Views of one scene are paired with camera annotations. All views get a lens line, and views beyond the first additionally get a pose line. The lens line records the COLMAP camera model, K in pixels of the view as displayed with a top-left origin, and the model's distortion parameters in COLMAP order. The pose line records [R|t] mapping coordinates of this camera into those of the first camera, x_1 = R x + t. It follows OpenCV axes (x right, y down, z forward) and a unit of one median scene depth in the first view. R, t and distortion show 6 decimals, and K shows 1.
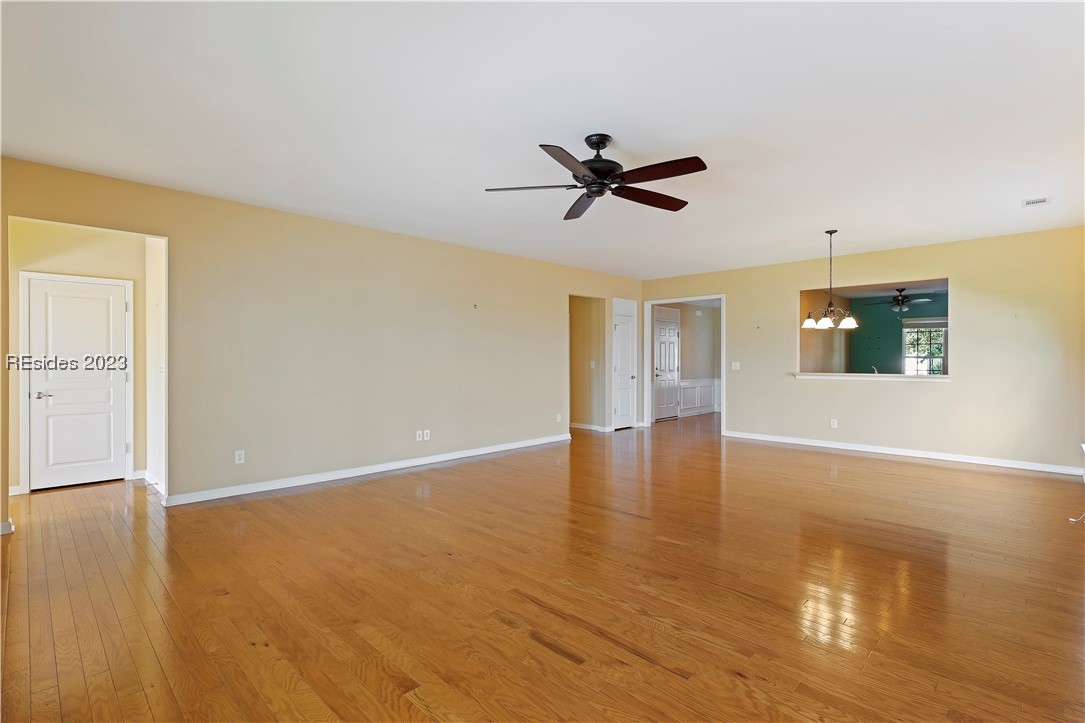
lens RADIAL K [[519.9, 0, 542.5], [0, 519.9, 361.5], [0, 0, 1]] dist [-0.001386, -0.000103]
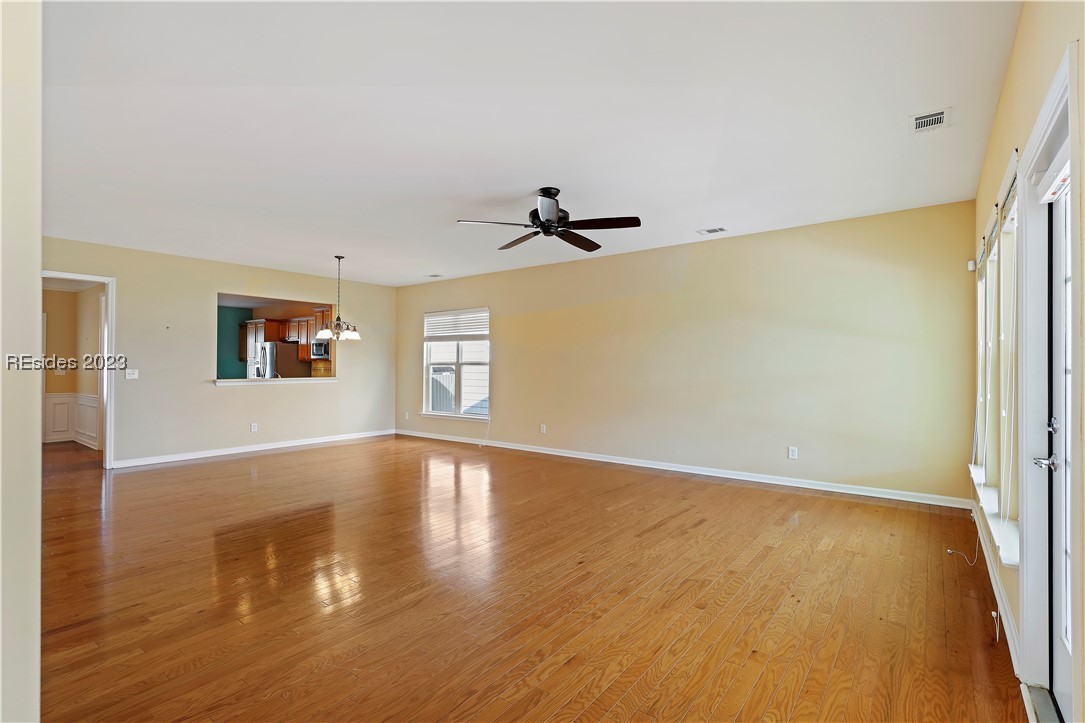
lens RADIAL K [[509.2, 0, 552.3], [0, 509.2, 362.9], [0, 0, 1]] dist [-0.000848, -0.000055]
pose [[-0.147853, 0.009803, 0.988961, -0.623147], [0.001538, 0.999952, -0.009682, 0.000946], [-0.989008, 0.000089, -0.147861, 0.658858]]
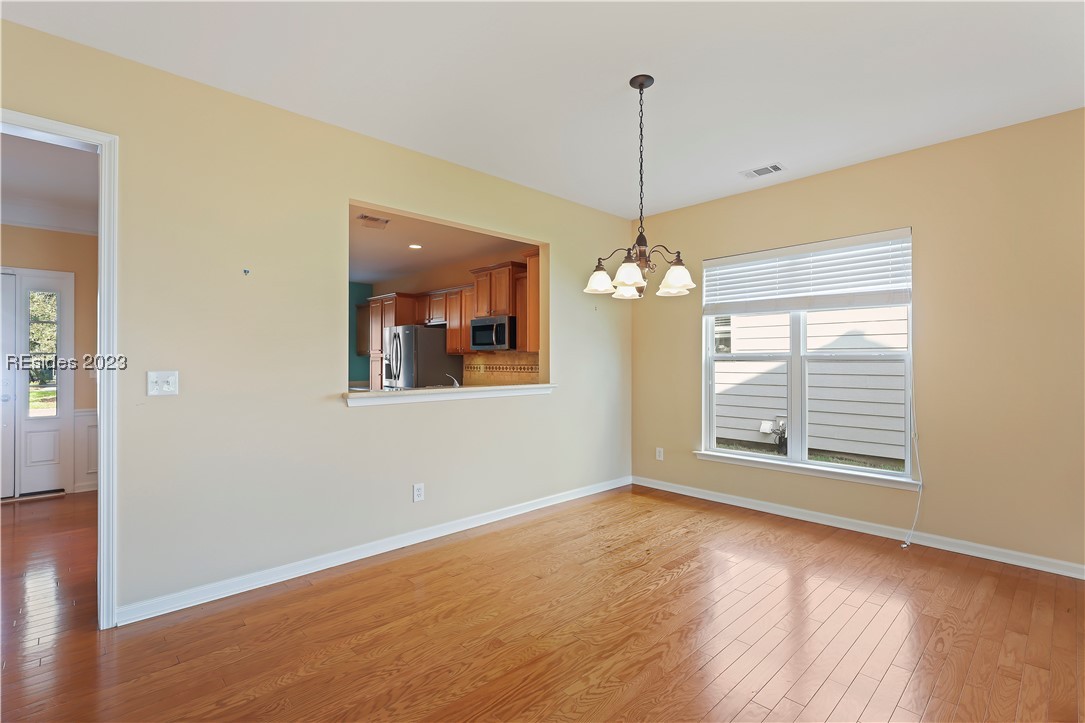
lens RADIAL K [[502.5, 0, 541.7], [0, 502.5, 359.4], [0, 0, 1]] dist [-0.001221, -0.000195]
pose [[0.015372, 0.008716, 0.999844, 0.098384], [0.002657, 0.999958, -0.008758, -0.002447], [-0.999878, 0.002792, 0.015348, 1.024595]]
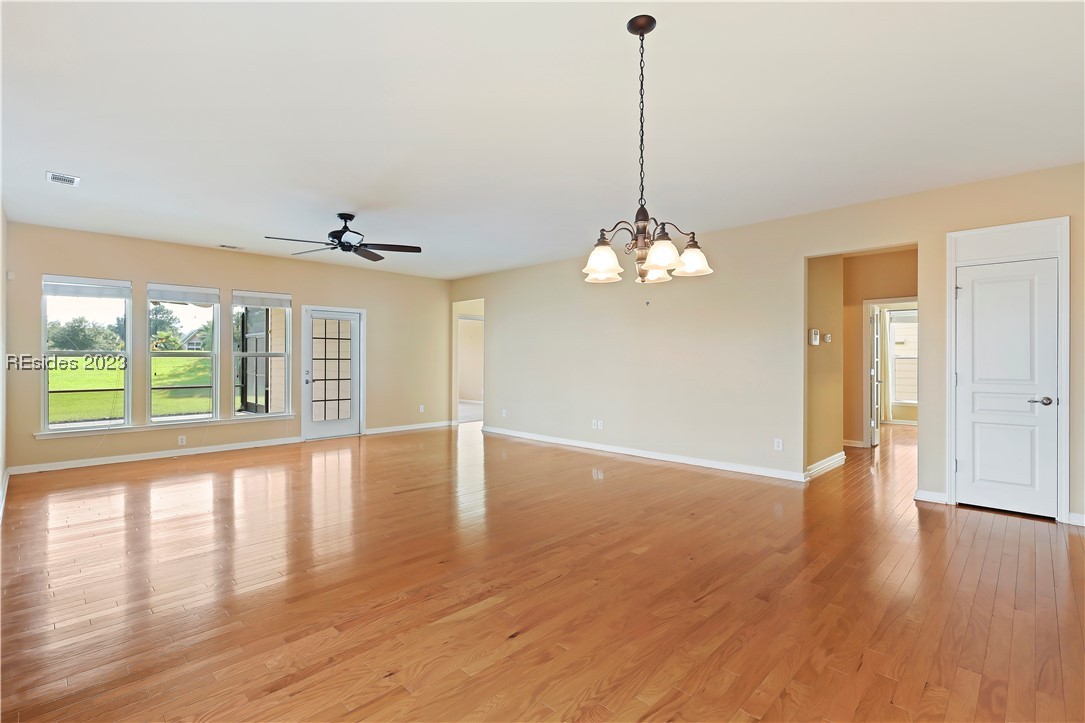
lens RADIAL K [[502.5, 0, 541.7], [0, 502.5, 359.4], [0, 0, 1]] dist [-0.001221, -0.000195]
pose [[-0.000489, 0.007174, -0.999974, 0.859418], [-0.002813, 0.999970, 0.007175, -0.006579], [0.999996, 0.002816, -0.000468, 0.879631]]
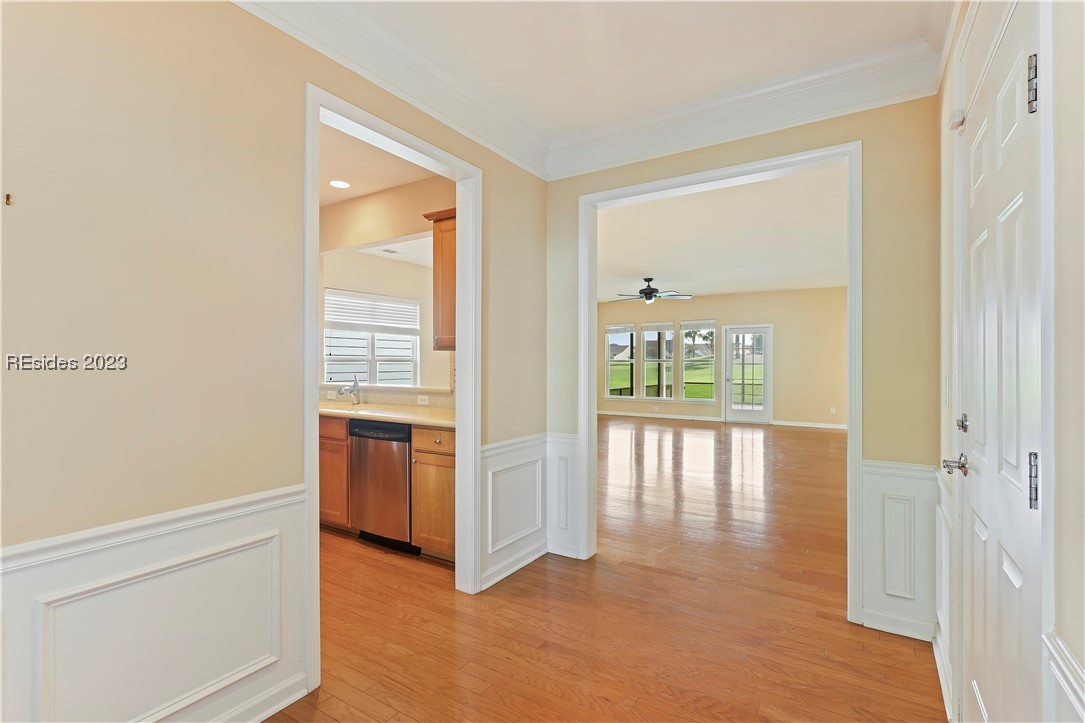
lens RADIAL K [[502.5, 0, 541.7], [0, 502.5, 359.4], [0, 0, 1]] dist [-0.001221, -0.000195]
pose [[-0.974113, 0.002692, -0.226046, 0.645138], [0.003272, 0.999992, -0.002189, -0.009667], [0.226038, -0.002872, -0.974114, 1.843920]]
